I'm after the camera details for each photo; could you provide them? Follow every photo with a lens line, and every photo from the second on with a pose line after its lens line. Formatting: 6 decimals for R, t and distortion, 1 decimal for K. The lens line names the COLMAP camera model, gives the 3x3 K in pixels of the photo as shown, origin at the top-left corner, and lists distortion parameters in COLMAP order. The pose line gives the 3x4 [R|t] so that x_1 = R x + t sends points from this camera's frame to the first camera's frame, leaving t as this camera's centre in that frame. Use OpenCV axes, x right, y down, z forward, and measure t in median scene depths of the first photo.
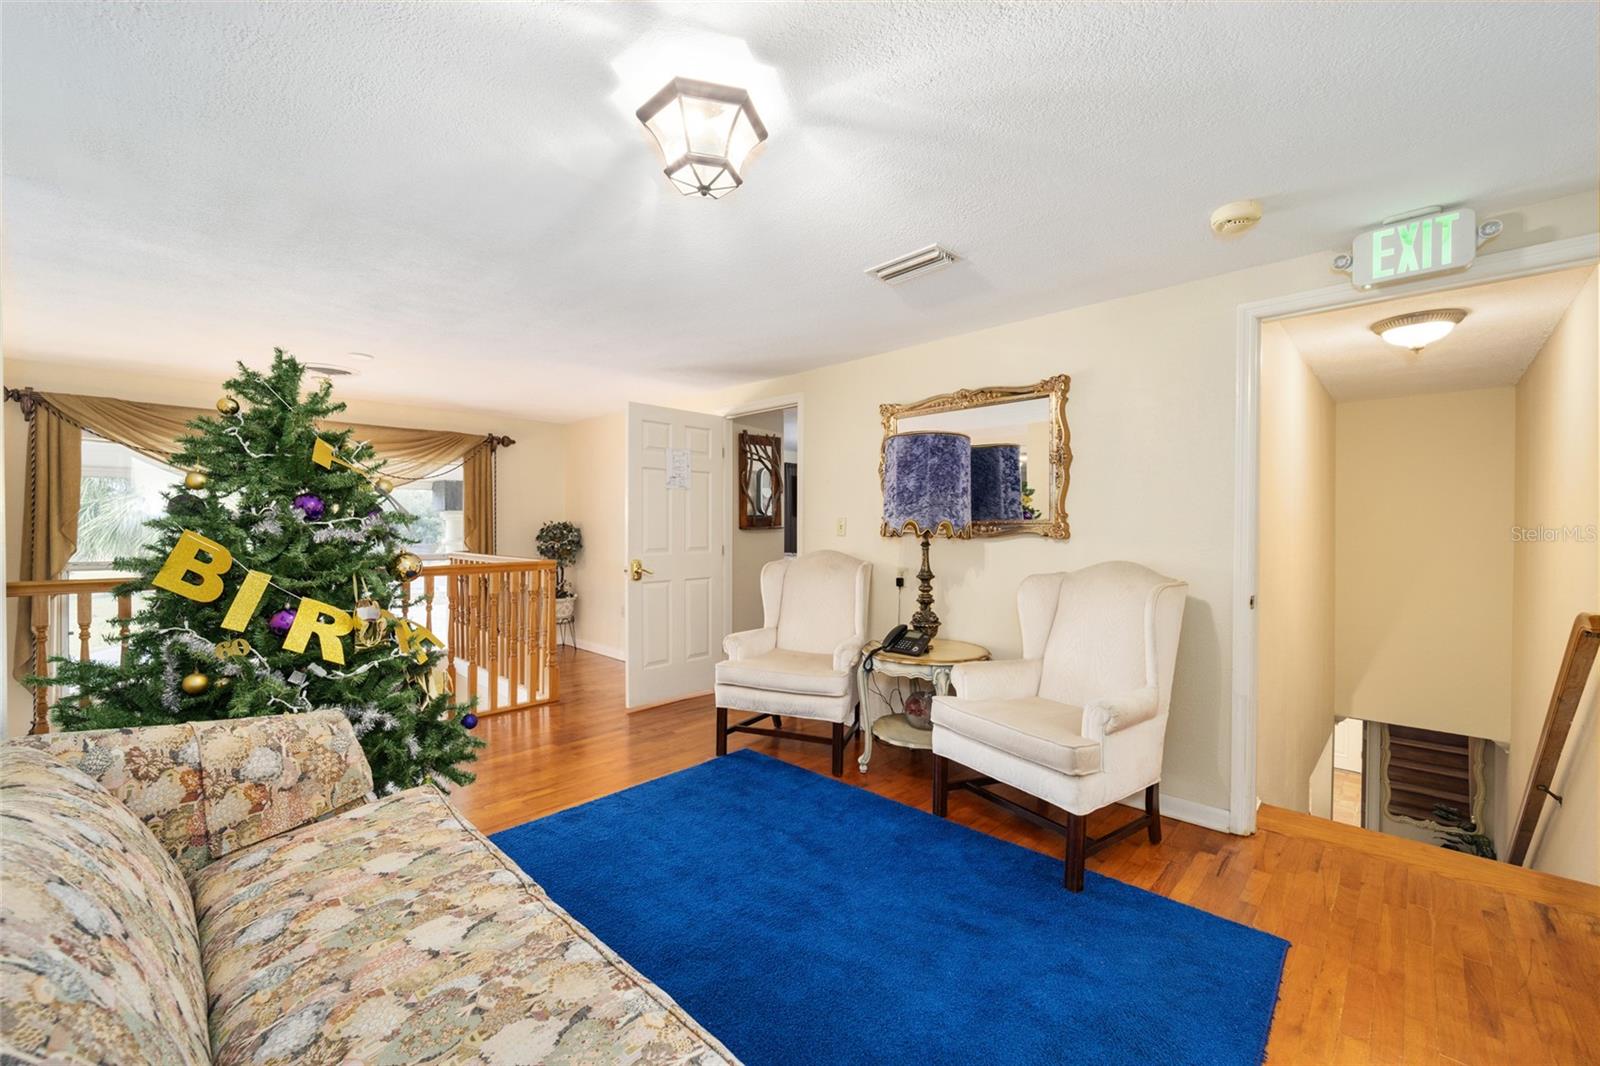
lens RADIAL K [[639.7, 0, 796.5], [0, 639.7, 529.0], [0, 0, 1]] dist [-0.004825, -0.000248]
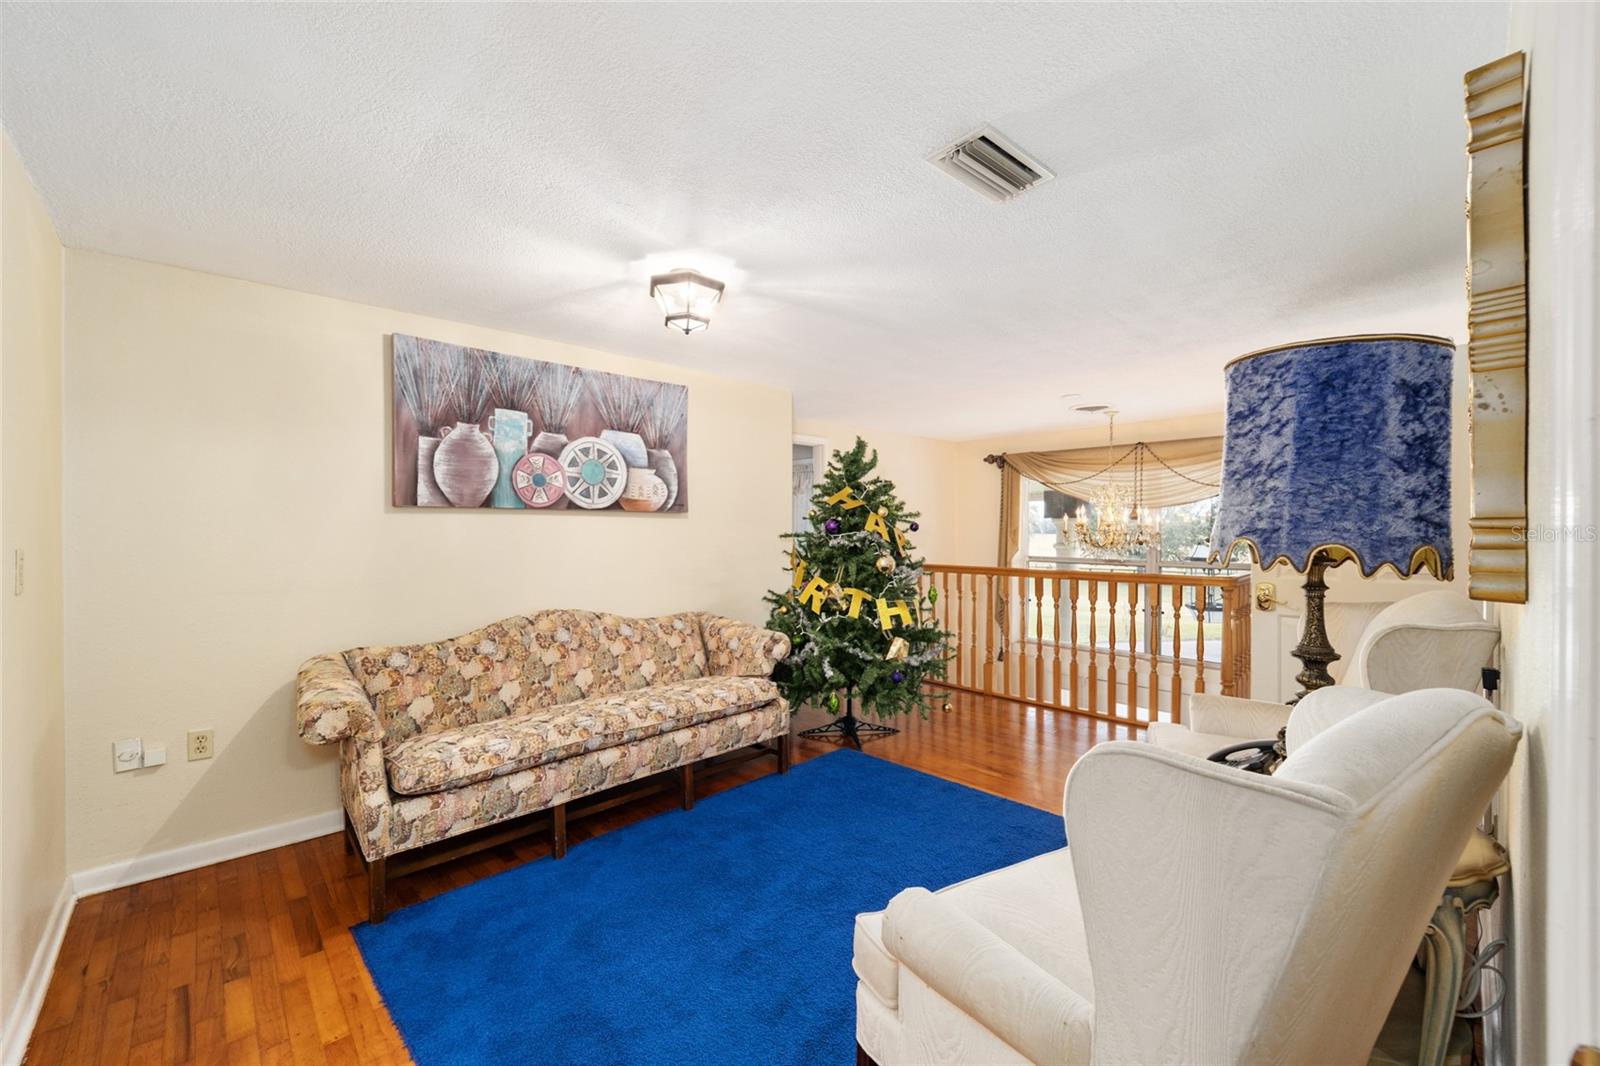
lens RADIAL K [[639.7, 0, 796.5], [0, 639.7, 529.0], [0, 0, 1]] dist [-0.004825, -0.000248]
pose [[-0.046734, -0.000035, -0.998907, 0.957794], [-0.001005, 0.999999, 0.000012, -0.025616], [0.998907, 0.001004, -0.046734, 0.897806]]
